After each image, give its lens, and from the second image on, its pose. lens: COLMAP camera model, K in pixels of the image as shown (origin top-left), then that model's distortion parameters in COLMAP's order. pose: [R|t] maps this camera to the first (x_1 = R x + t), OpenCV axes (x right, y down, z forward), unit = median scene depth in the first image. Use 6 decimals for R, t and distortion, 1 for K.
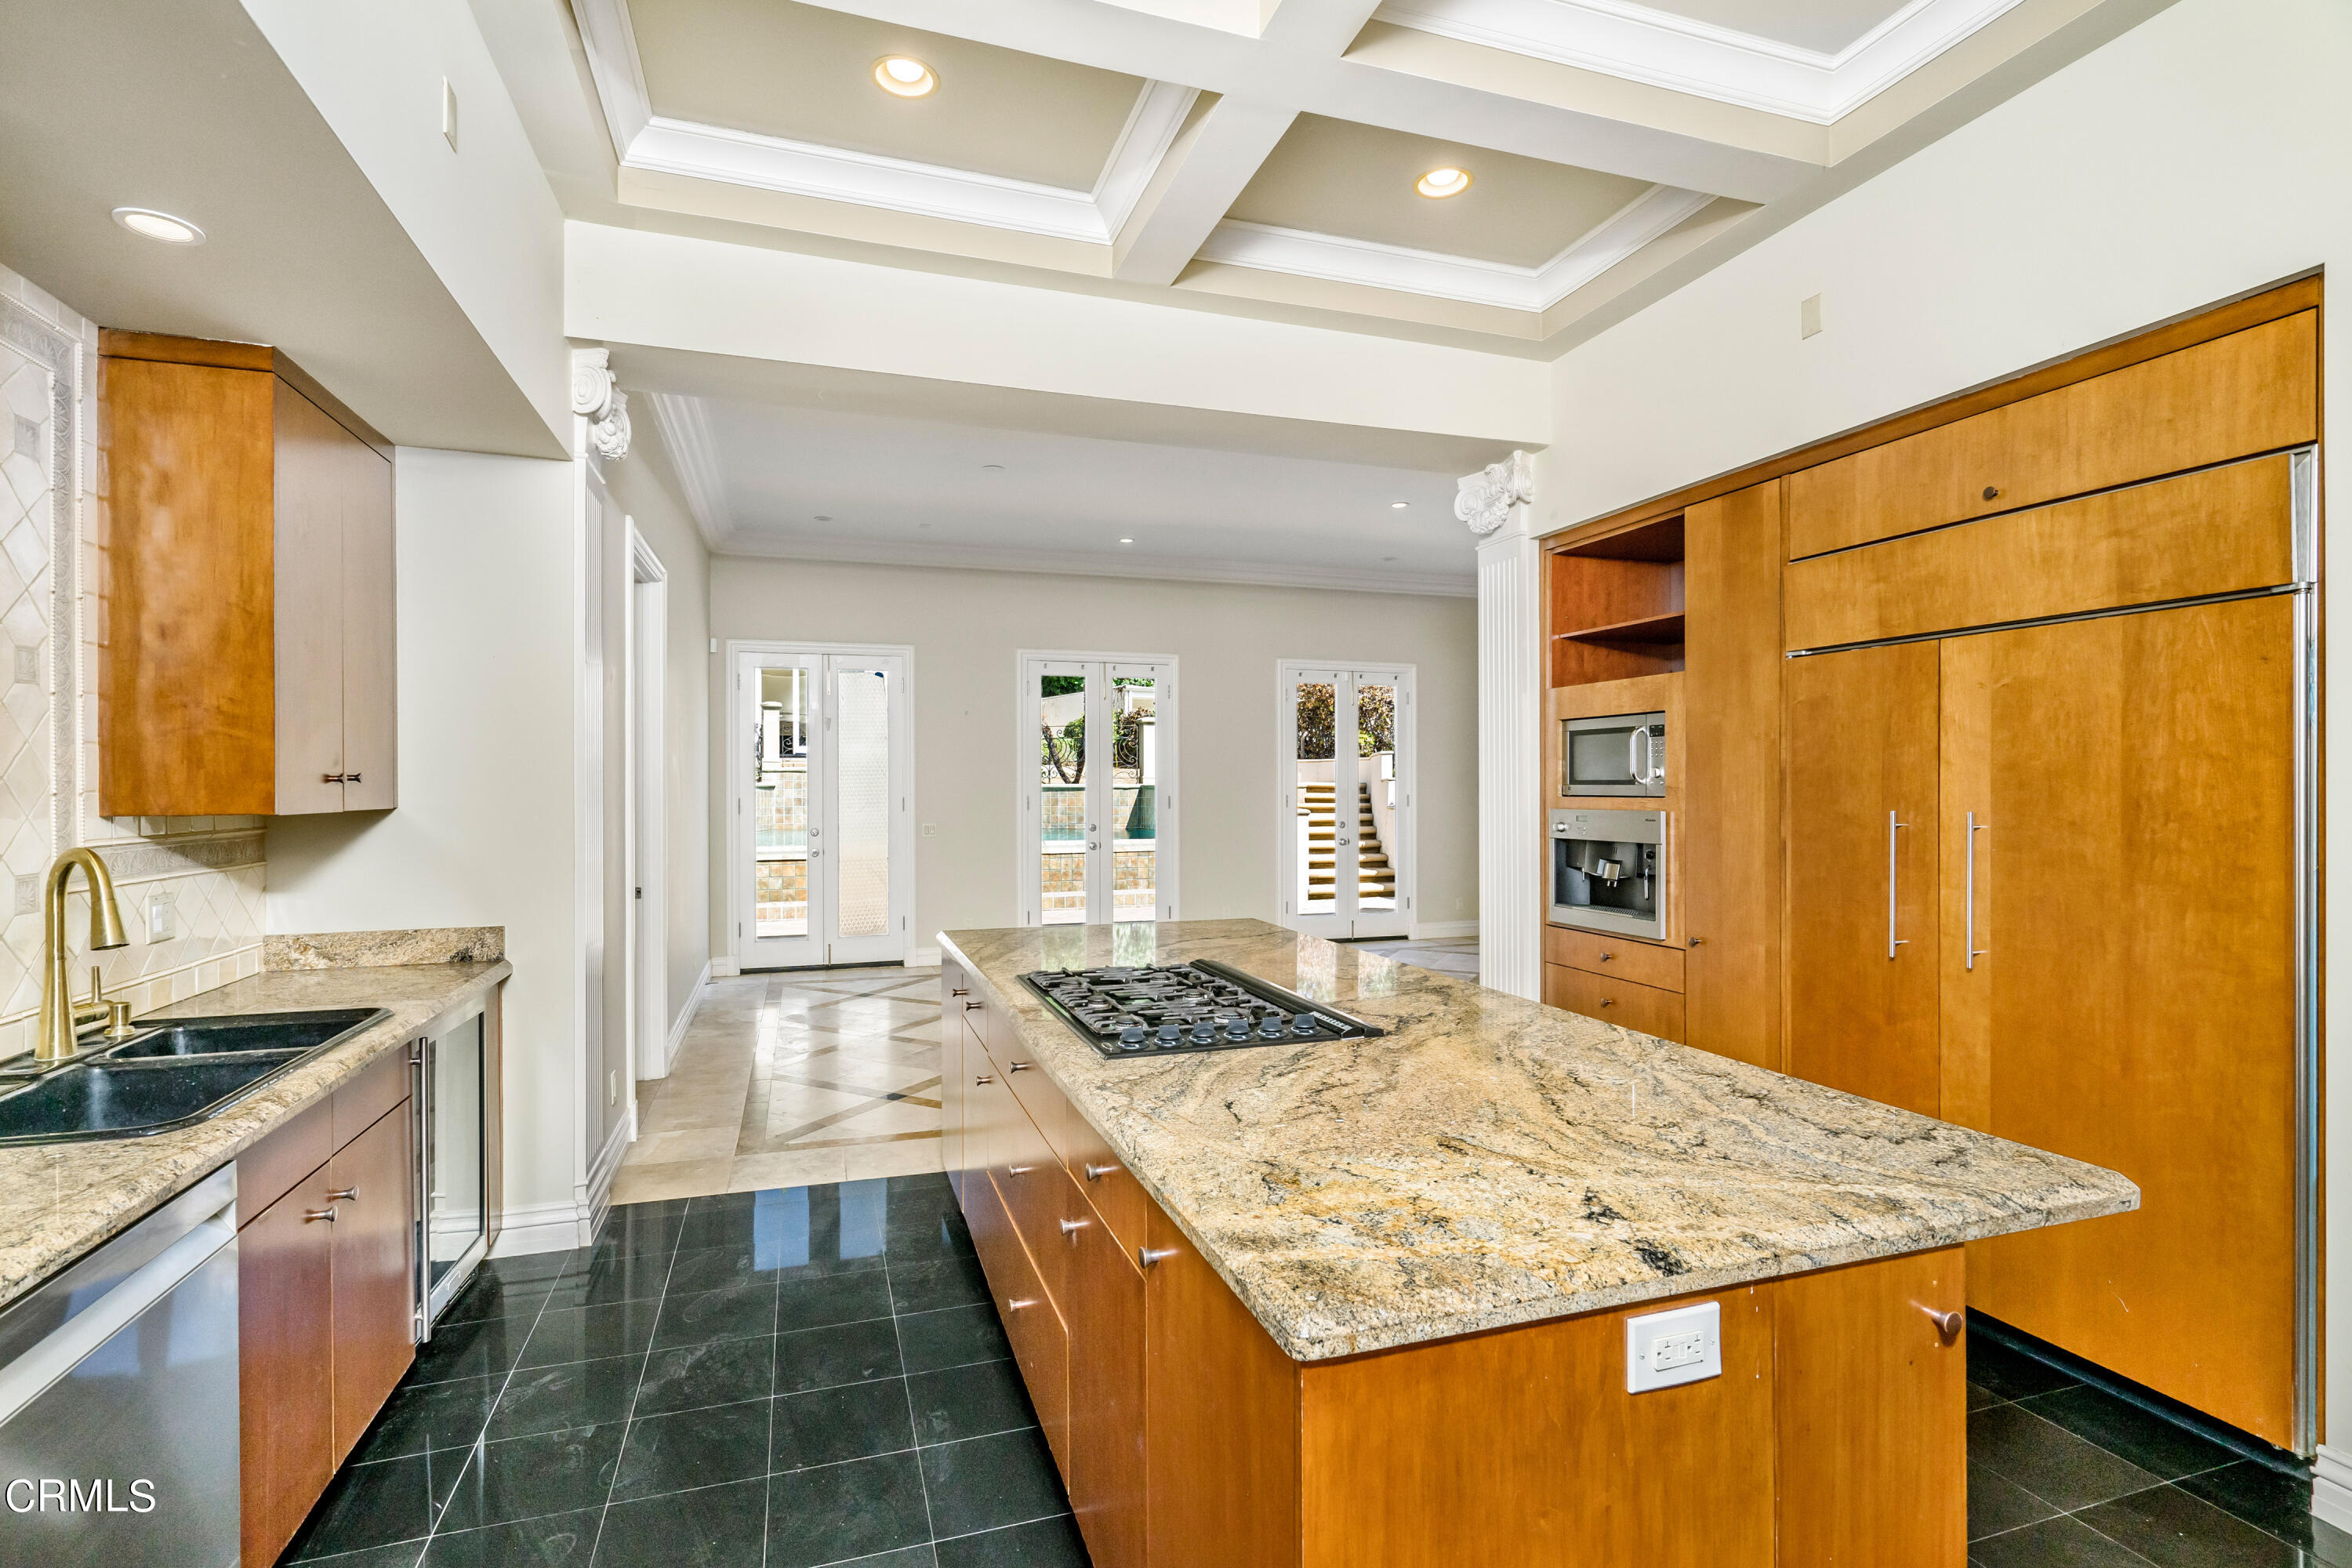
lens RADIAL K [[1085.9, 0, 1173.4], [0, 1085.9, 789.3], [0, 0, 1]] dist [0.000588, 0.000574]
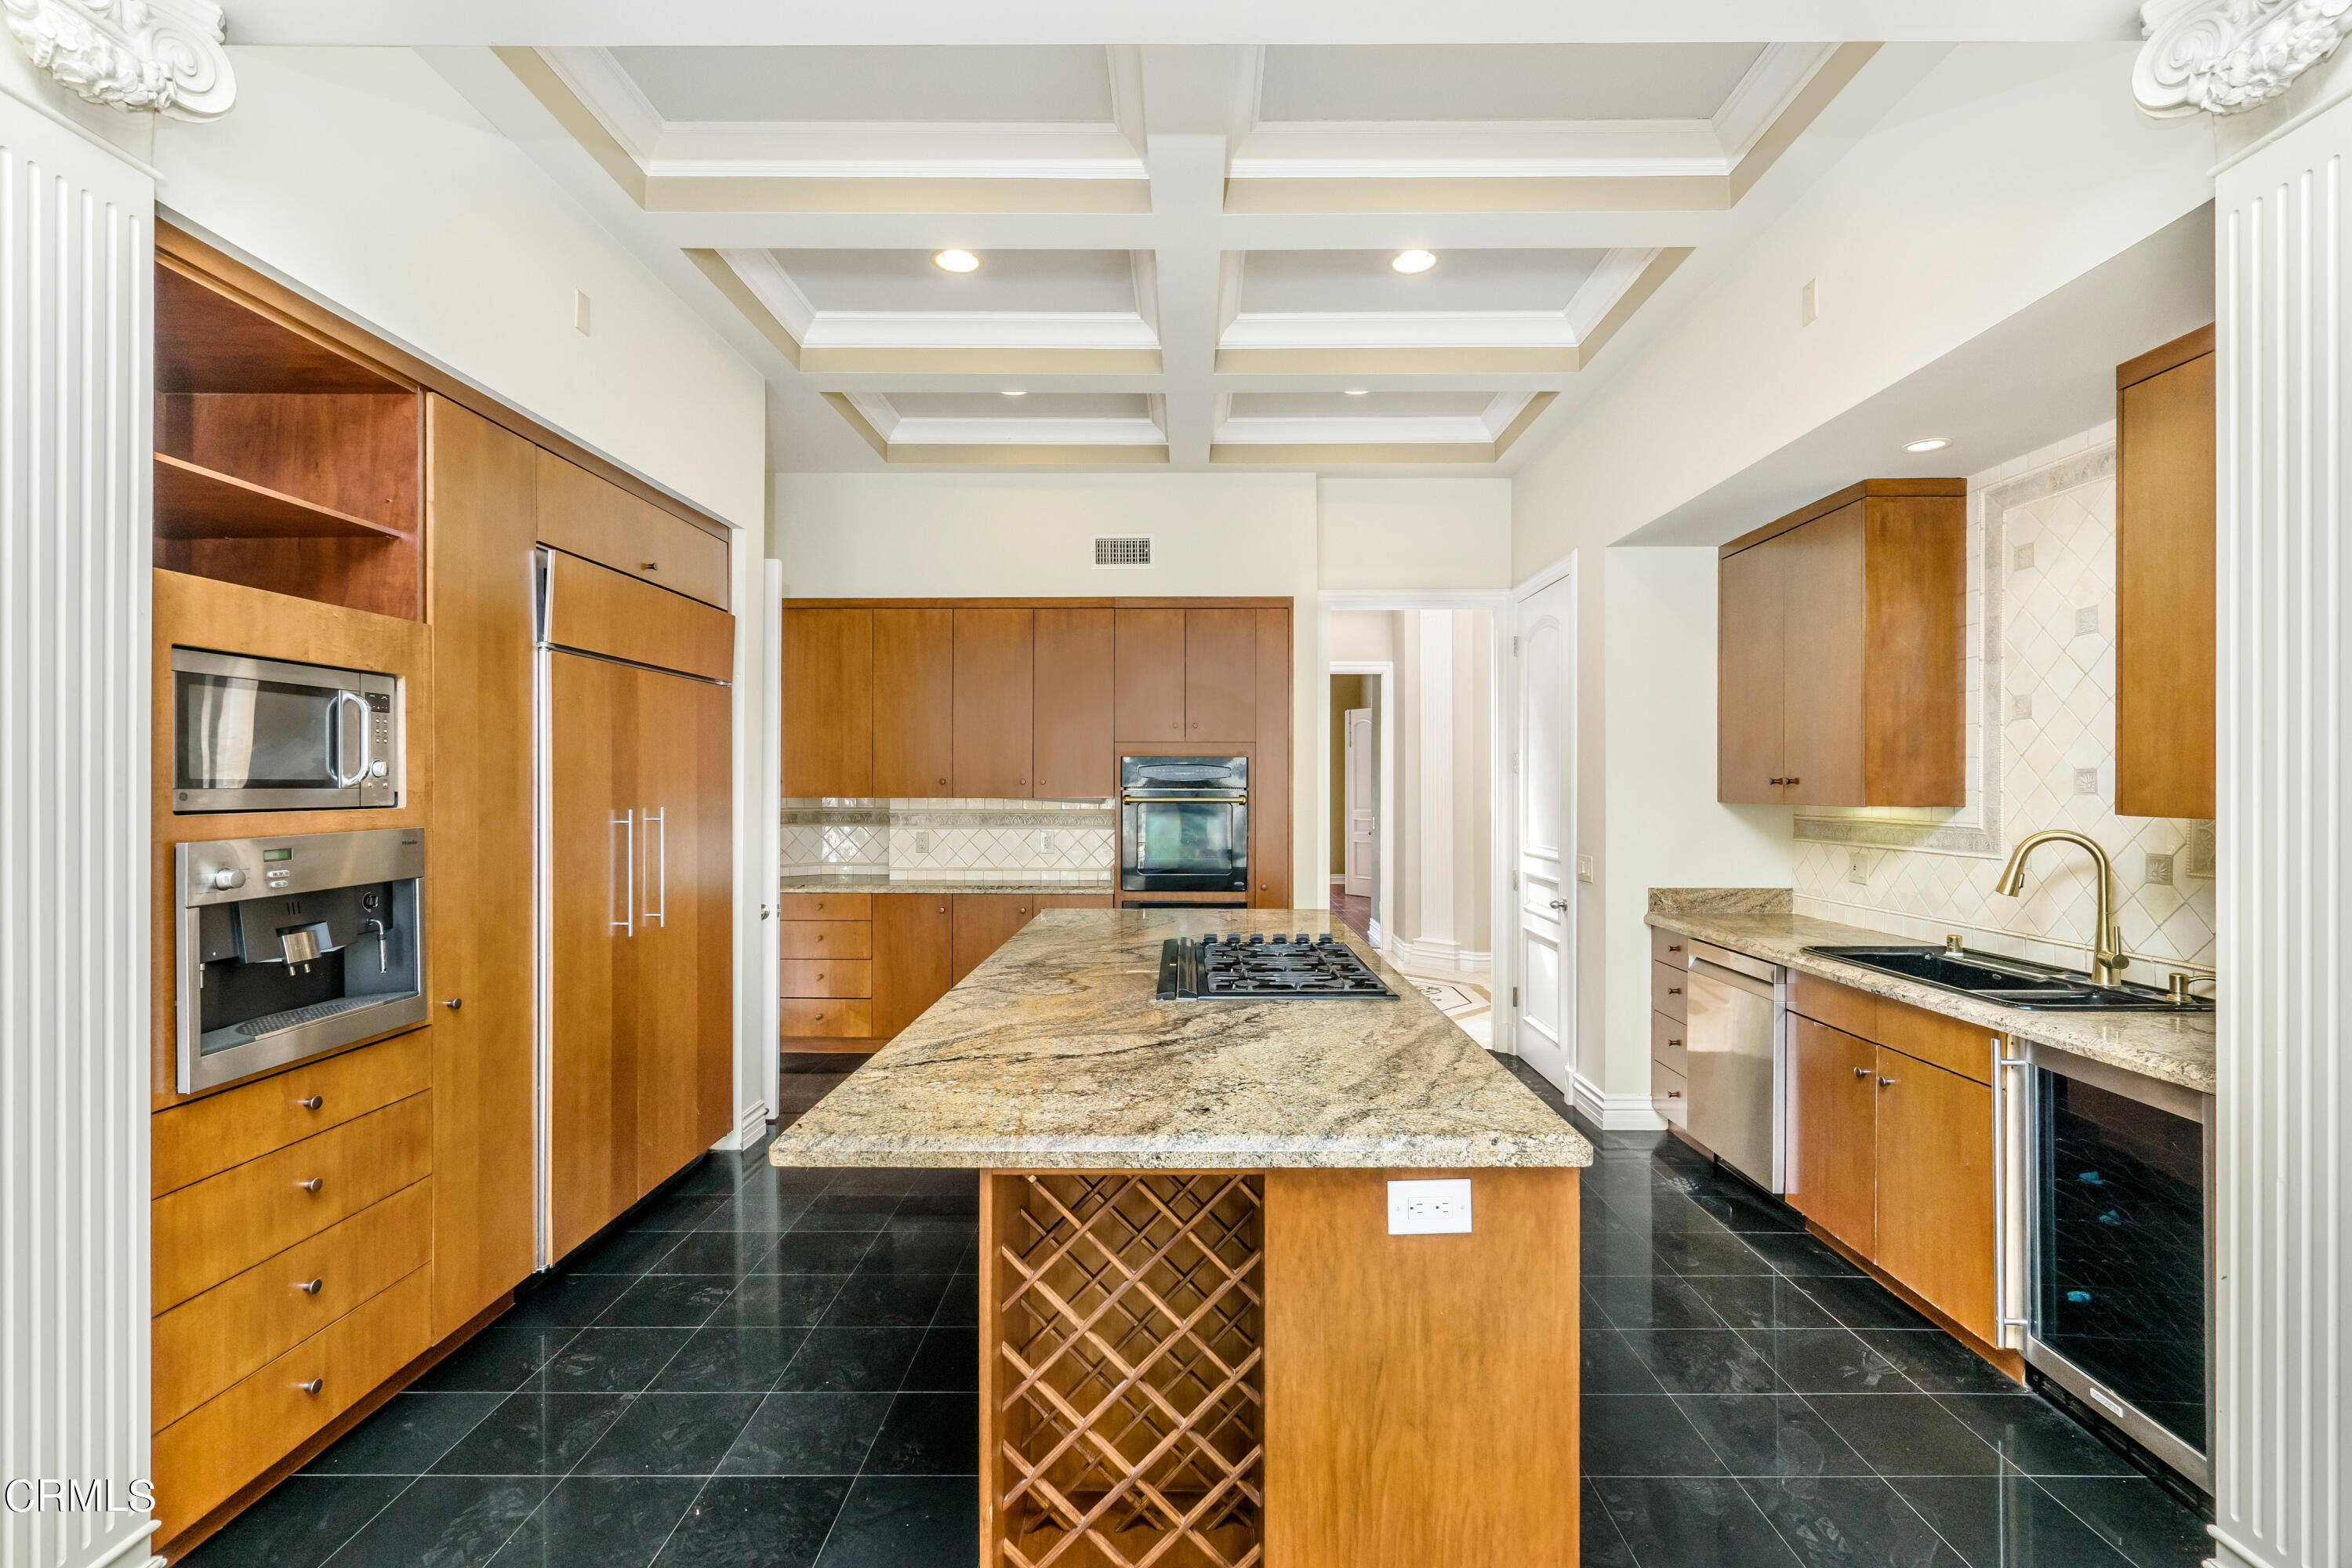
lens RADIAL K [[1085.9, 0, 1177.8], [0, 1085.9, 778.7], [0, 0, 1]] dist [0.000588, 0.000574]
pose [[-0.944713, 0.006310, 0.327838, -0.198111], [0.004553, 0.999971, -0.006129, -0.003582], [-0.327867, -0.004298, -0.944714, 1.399788]]
